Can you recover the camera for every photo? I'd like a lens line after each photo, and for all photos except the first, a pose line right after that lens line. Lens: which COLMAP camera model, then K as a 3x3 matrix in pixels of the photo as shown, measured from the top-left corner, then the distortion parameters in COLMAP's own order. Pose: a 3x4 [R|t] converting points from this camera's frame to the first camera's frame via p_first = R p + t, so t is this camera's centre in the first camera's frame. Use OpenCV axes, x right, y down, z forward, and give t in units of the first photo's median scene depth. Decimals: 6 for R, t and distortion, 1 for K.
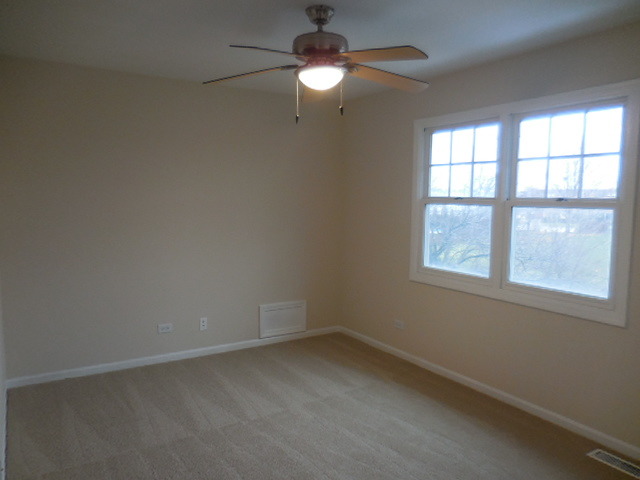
lens RADIAL K [[485.9, 0, 320.0], [0, 485.9, 240.0], [0, 0, 1]] dist [-0.005247, 0.005276]
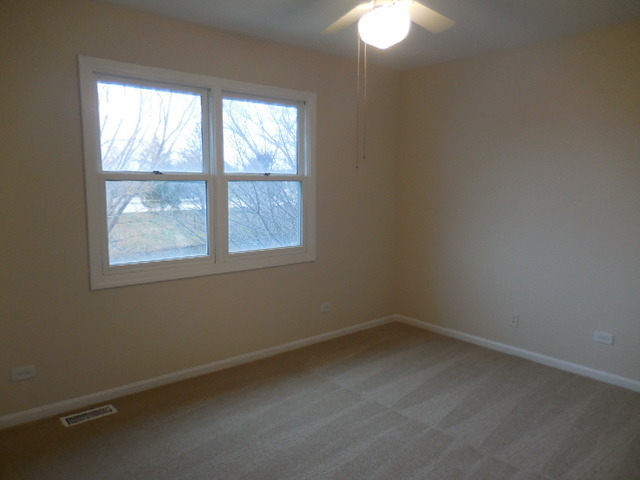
lens RADIAL K [[485.9, 0, 320.0], [0, 485.9, 240.0], [0, 0, 1]] dist [-0.005247, 0.005276]
pose [[-0.149881, -0.153426, 0.976727, -0.630729], [0.062739, 0.984419, 0.164262, -0.098266], [-0.986711, 0.085899, -0.137920, 0.903816]]
